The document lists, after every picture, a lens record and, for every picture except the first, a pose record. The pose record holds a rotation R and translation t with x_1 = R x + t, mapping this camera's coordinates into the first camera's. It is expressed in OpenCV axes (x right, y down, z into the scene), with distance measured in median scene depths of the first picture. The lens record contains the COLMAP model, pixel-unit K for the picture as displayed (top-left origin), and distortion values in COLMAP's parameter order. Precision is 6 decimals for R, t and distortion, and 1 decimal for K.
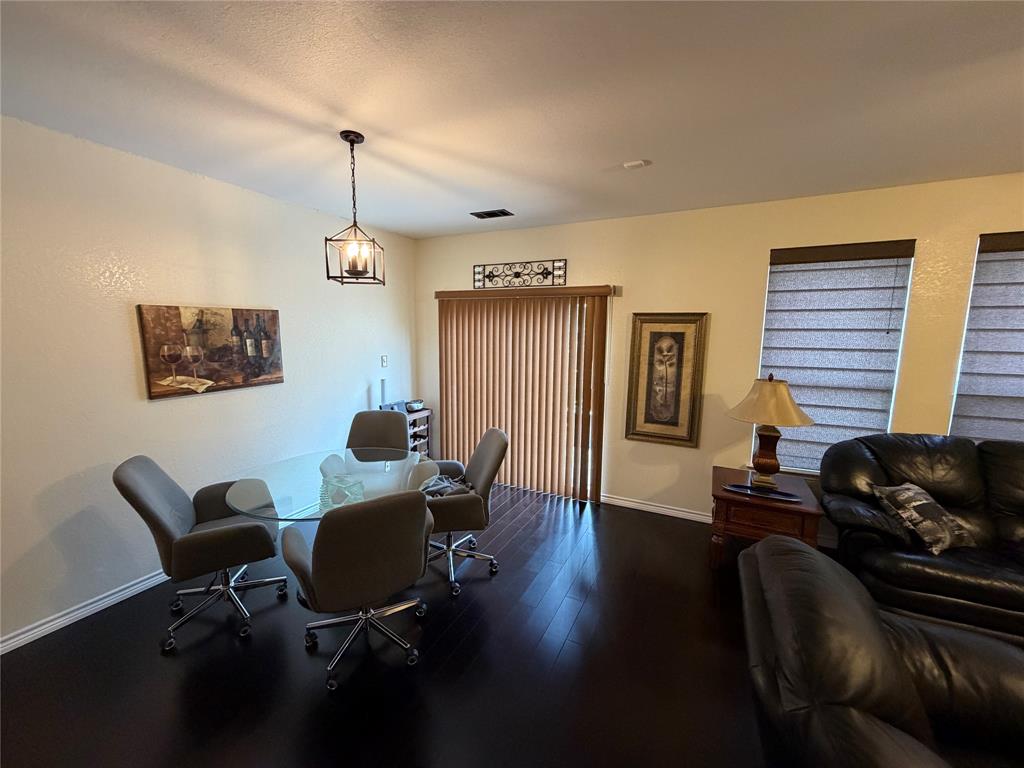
lens RADIAL K [[408.2, 0, 509.6], [0, 408.2, 384.5], [0, 0, 1]] dist [0.001604, -0.000496]
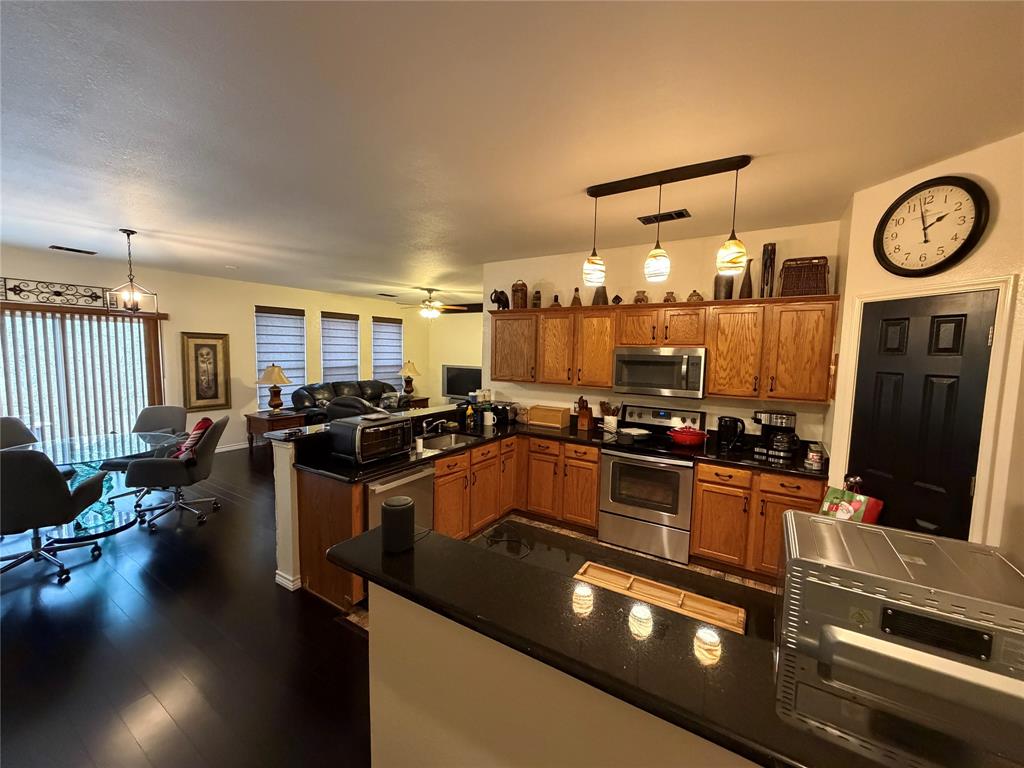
lens RADIAL K [[408.2, 0, 510.0], [0, 408.2, 384.6], [0, 0, 1]] dist [0.001604, -0.000496]
pose [[0.102997, -0.092642, 0.990358, -1.325071], [0.115966, 0.989982, 0.080546, 0.054600], [-0.987899, 0.106552, 0.112708, -0.479205]]
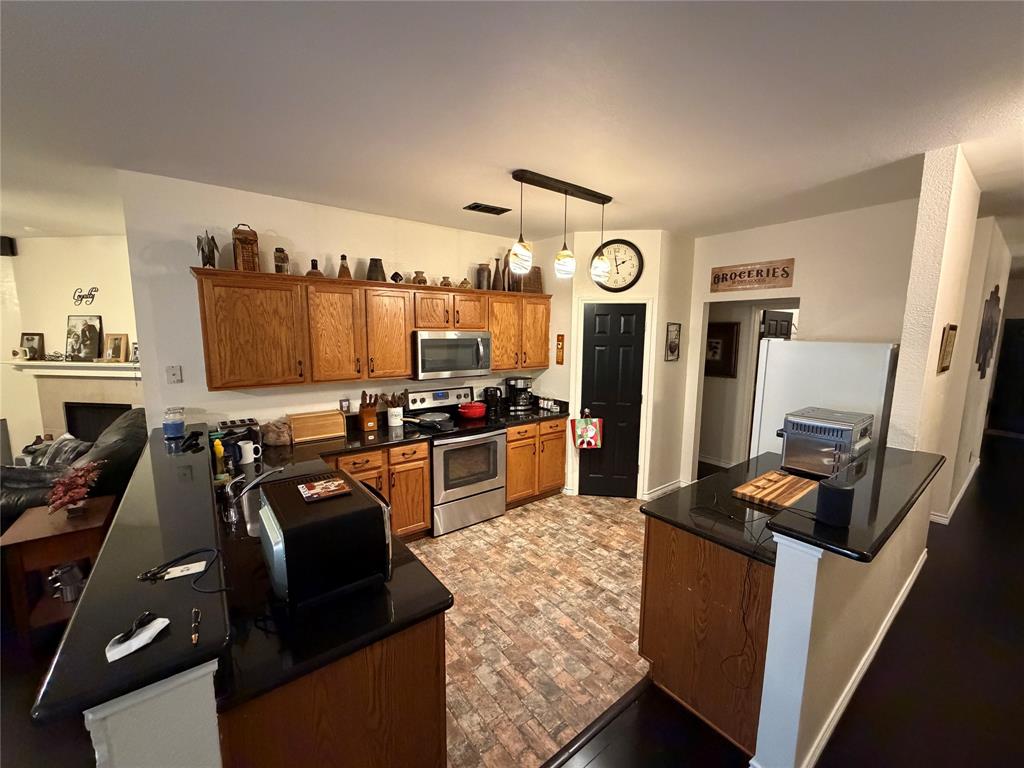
lens RADIAL K [[408.2, 0, 509.7], [0, 408.2, 384.6], [0, 0, 1]] dist [0.001604, -0.000496]
pose [[-0.898855, -0.073896, 0.431971, -0.829860], [0.042868, 0.966129, 0.254475, -0.047798], [-0.436144, 0.247254, -0.865242, 0.189286]]
